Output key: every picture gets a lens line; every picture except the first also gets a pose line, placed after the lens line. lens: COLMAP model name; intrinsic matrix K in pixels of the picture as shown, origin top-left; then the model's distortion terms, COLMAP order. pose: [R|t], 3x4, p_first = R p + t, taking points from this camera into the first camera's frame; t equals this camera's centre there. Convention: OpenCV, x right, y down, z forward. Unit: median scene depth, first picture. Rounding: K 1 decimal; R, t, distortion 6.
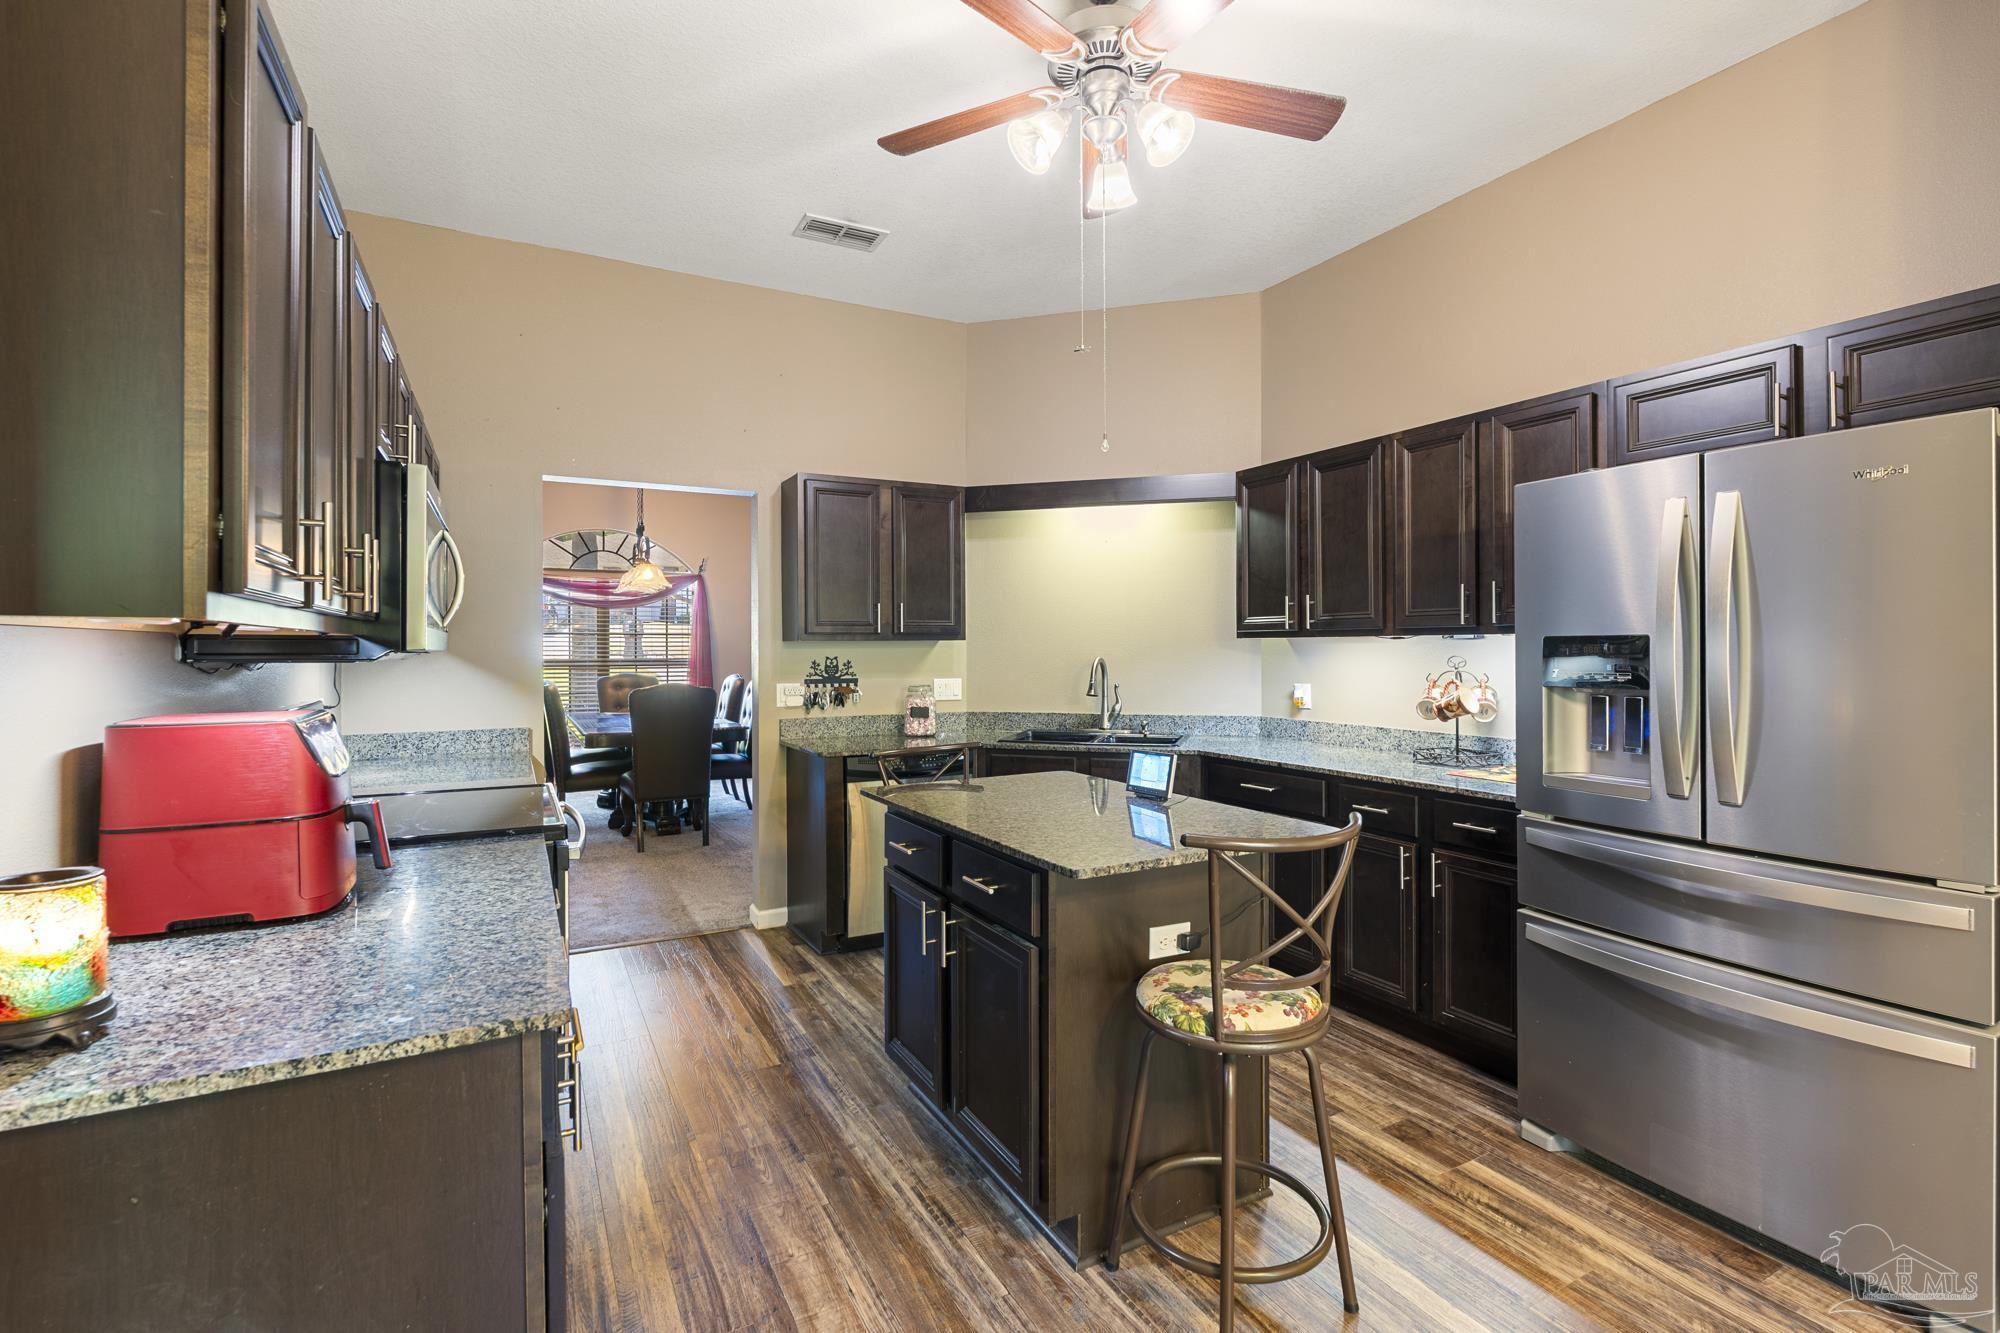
lens RADIAL K [[911.1, 0, 1003.2], [0, 911.1, 648.0], [0, 0, 1]] dist [0.000441, -0.000190]
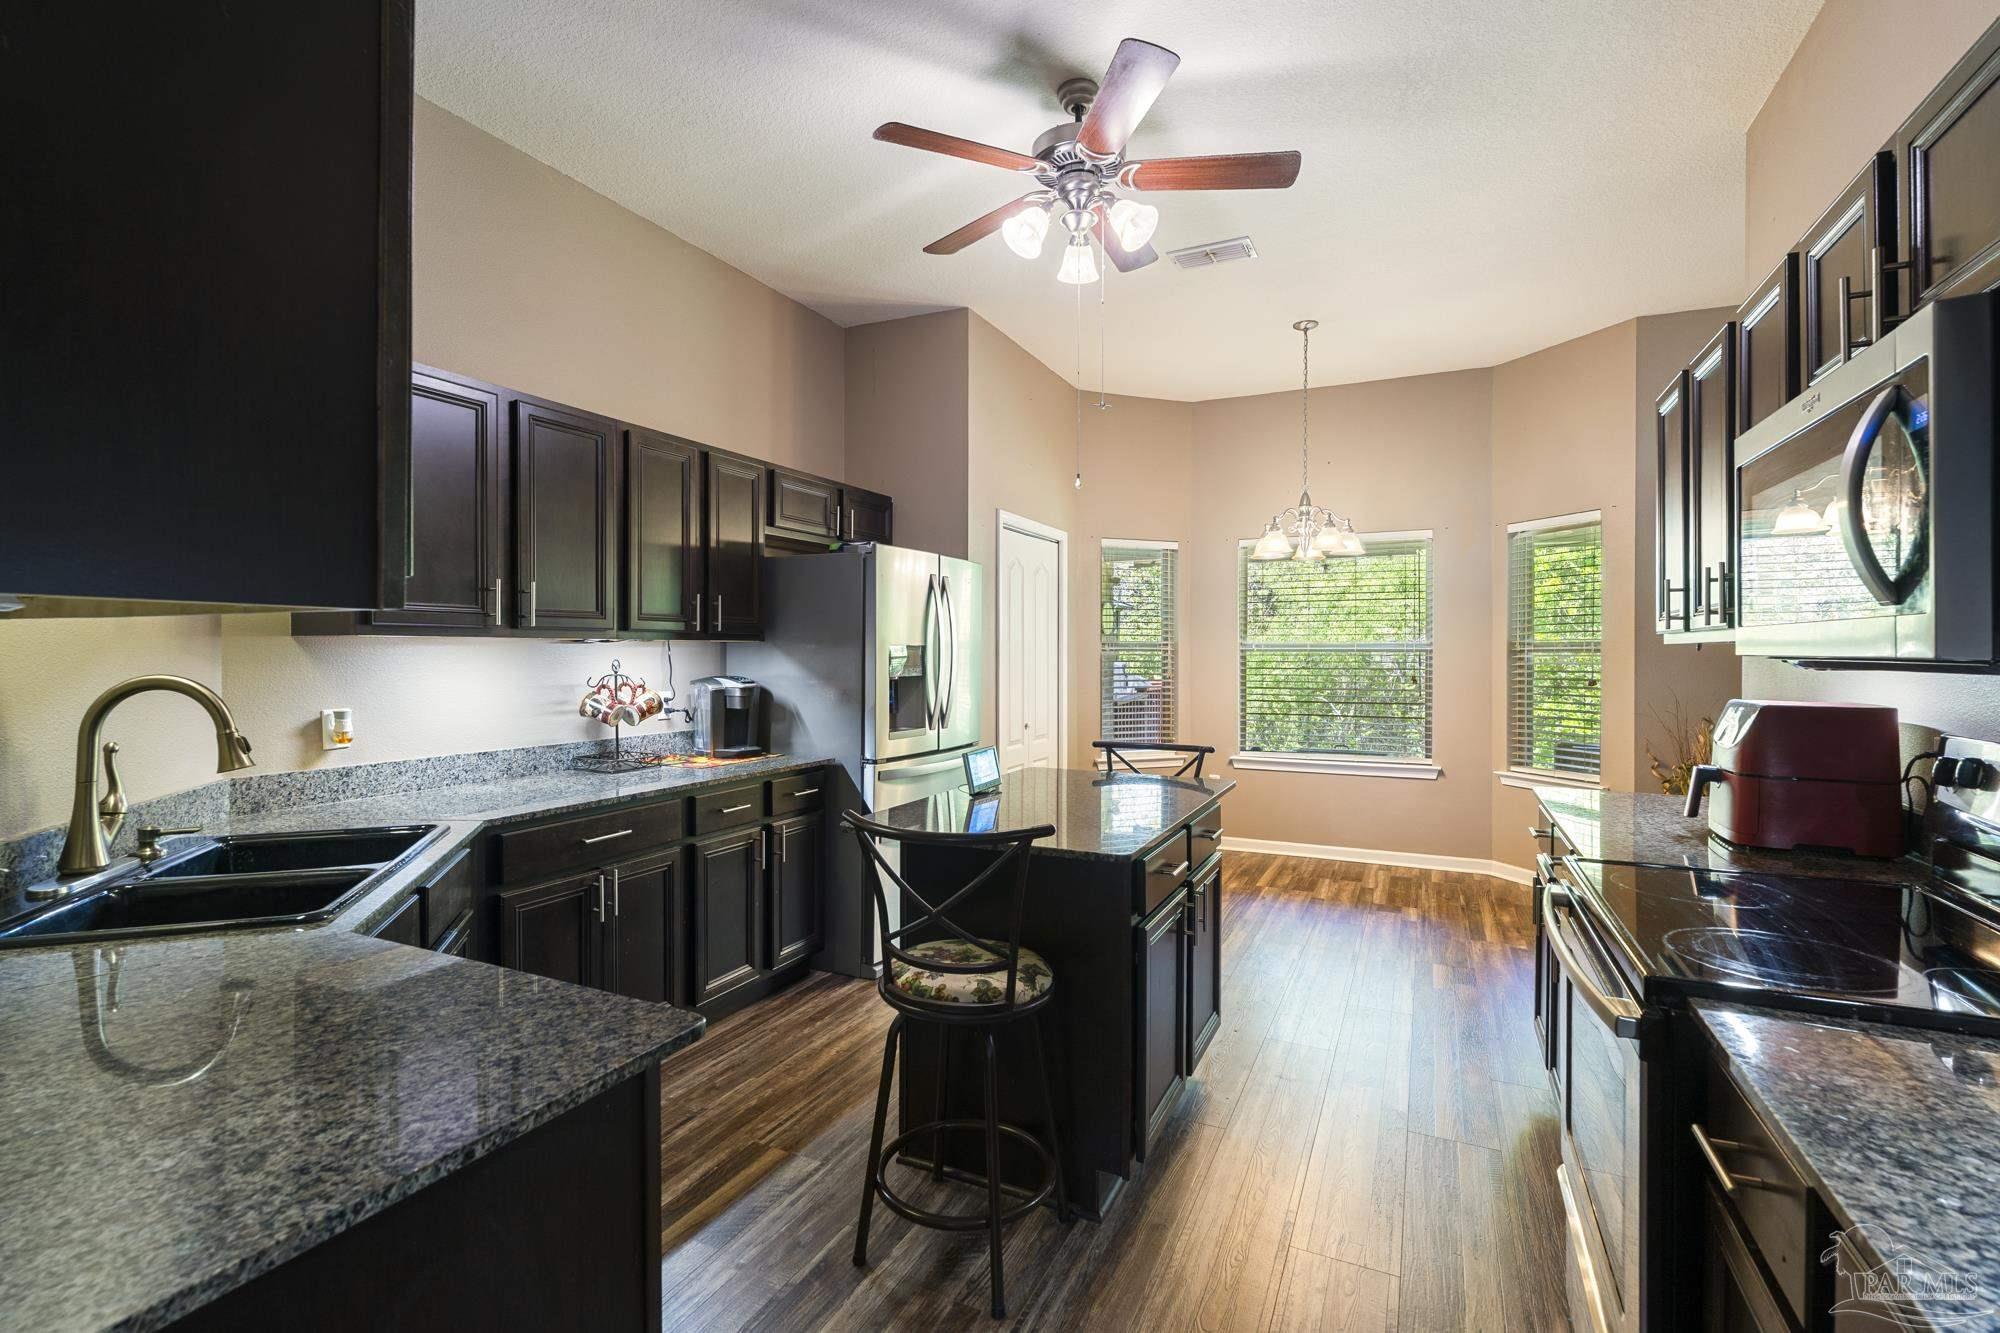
lens RADIAL K [[903.3, 0, 999.0], [0, 903.3, 653.9], [0, 0, 1]] dist [-0.000493, 0.000486]
pose [[-0.587815, 0.001516, 0.808994, -0.719297], [0.000436, 0.999999, -0.001558, 0.002899], [-0.808996, -0.000563, -0.587814, 1.626388]]
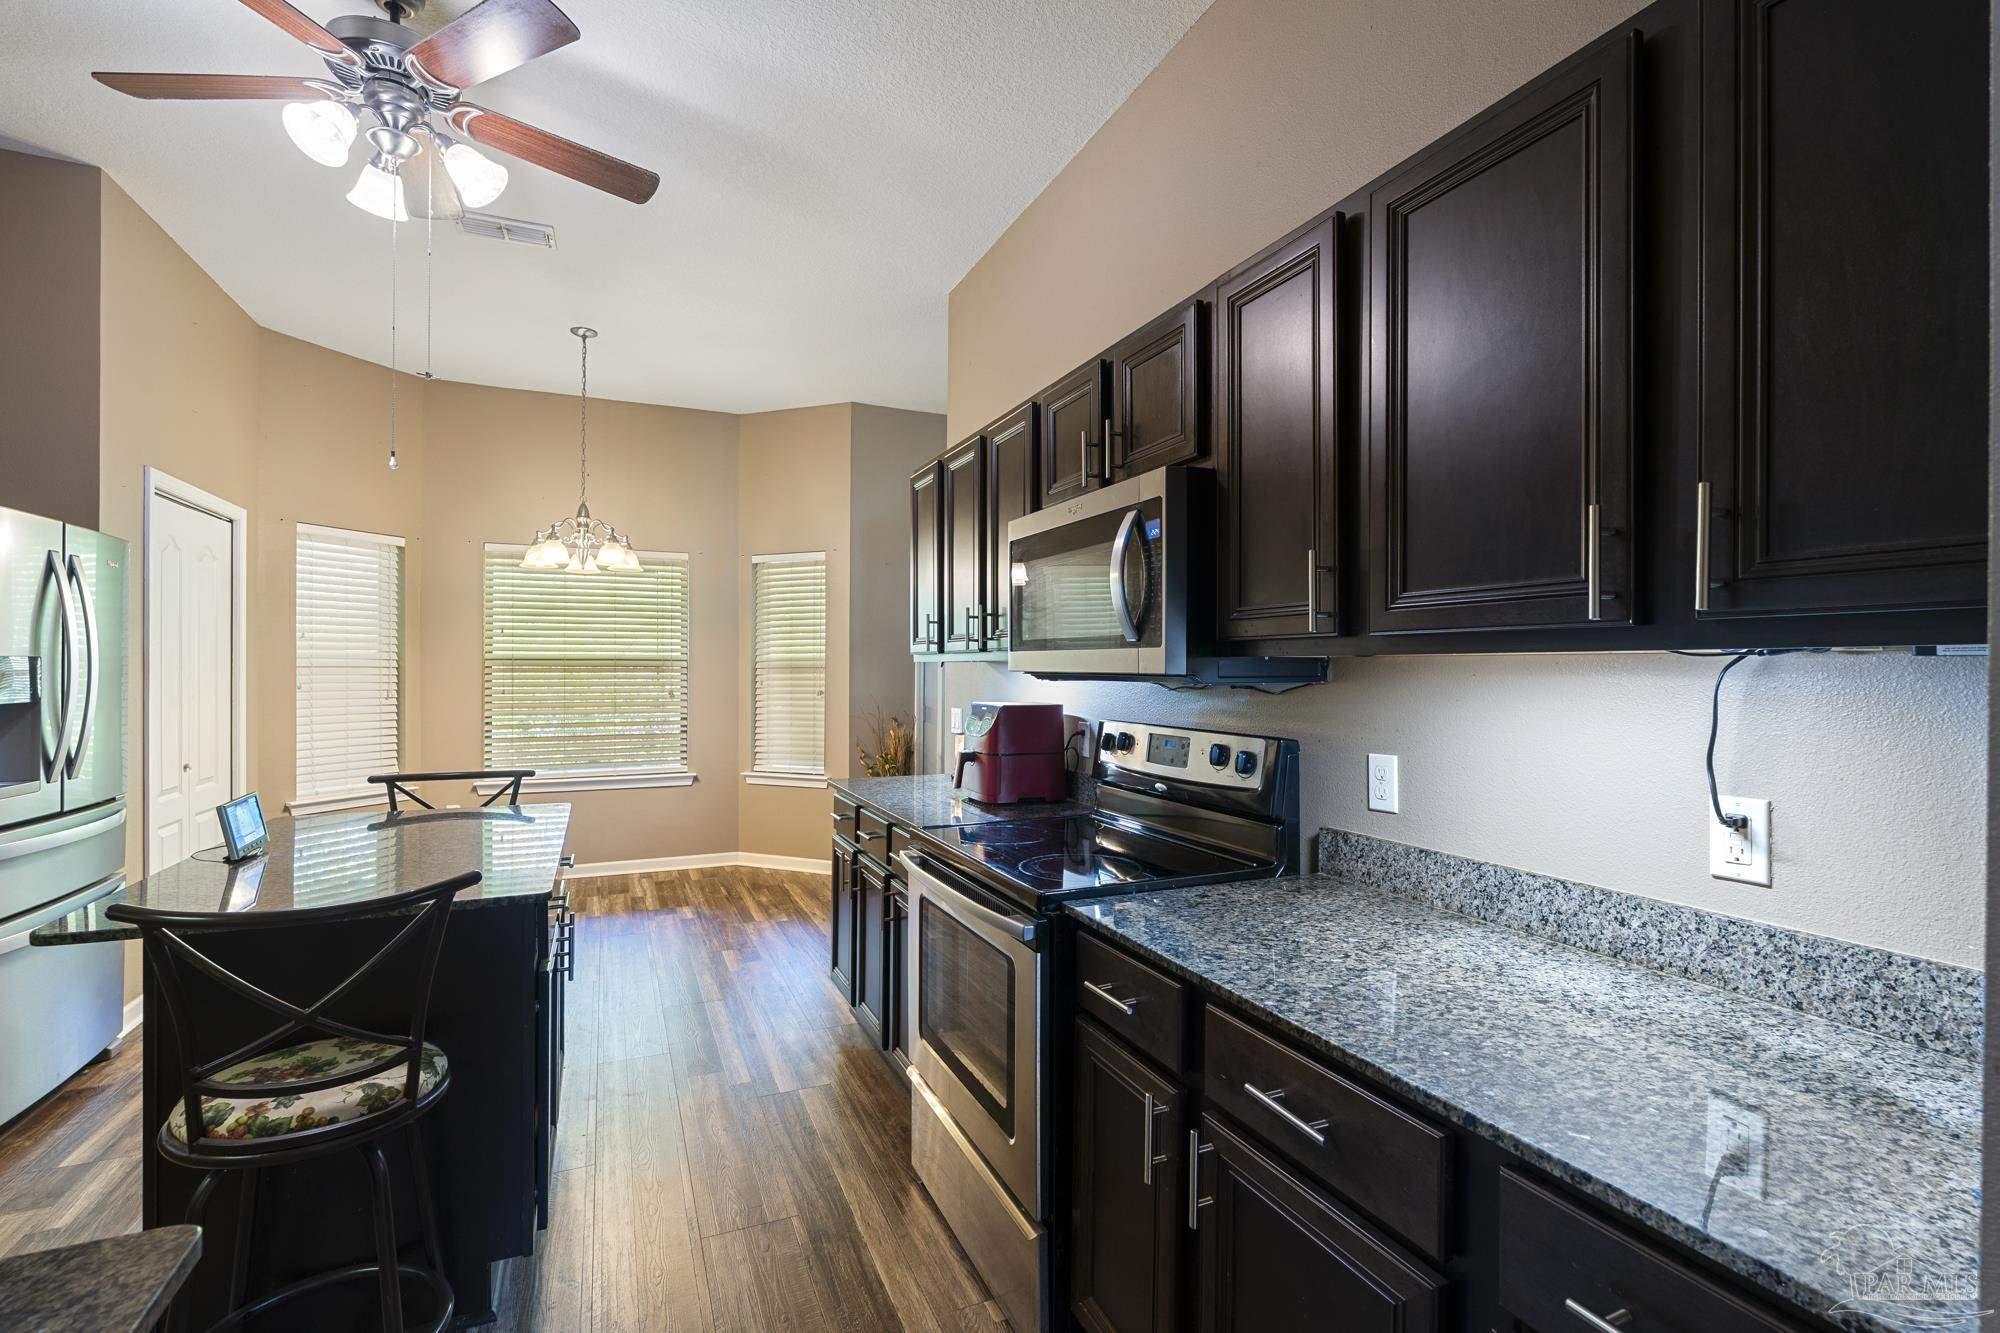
lens RADIAL K [[892.7, 0, 1001.4], [0, 892.7, 670.4], [0, 0, 1]] dist [-0.000809, -0.000220]
pose [[-0.997044, 0.000815, 0.076828, -0.564756], [0.000923, 0.999999, 0.001368, 0.001251], [-0.076827, 0.001434, -0.997043, 1.744800]]
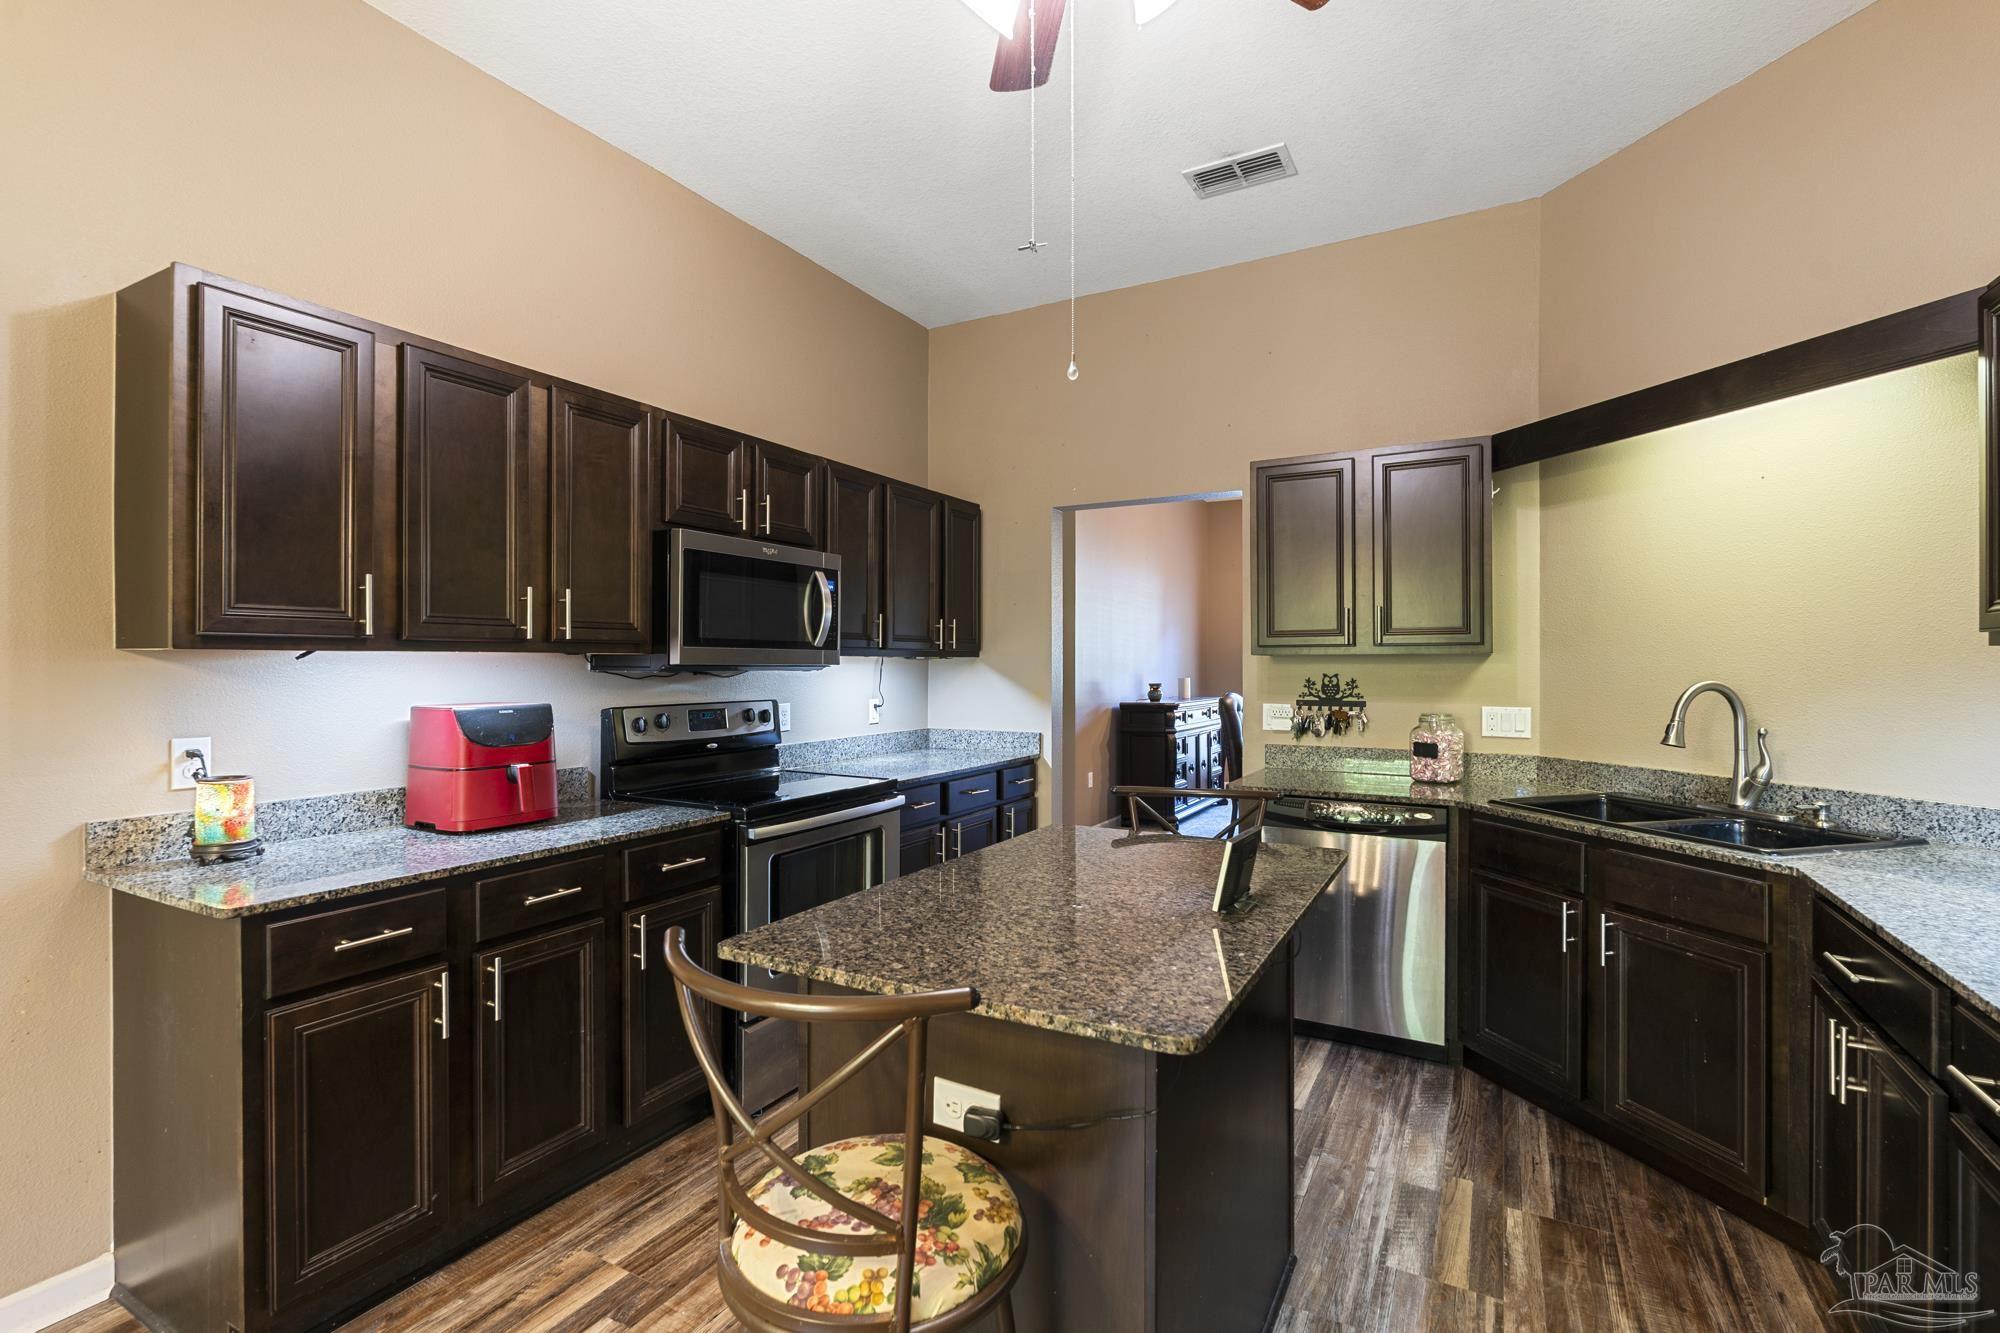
lens RADIAL K [[903.2, 0, 1000.5], [0, 903.2, 660.1], [0, 0, 1]] dist [-0.000060, 0.000075]
pose [[0.537995, 0.001176, -0.842947, 0.599202], [-0.001787, 0.999998, 0.000255, -0.004948], [0.842946, 0.001369, 0.537996, 0.533565]]
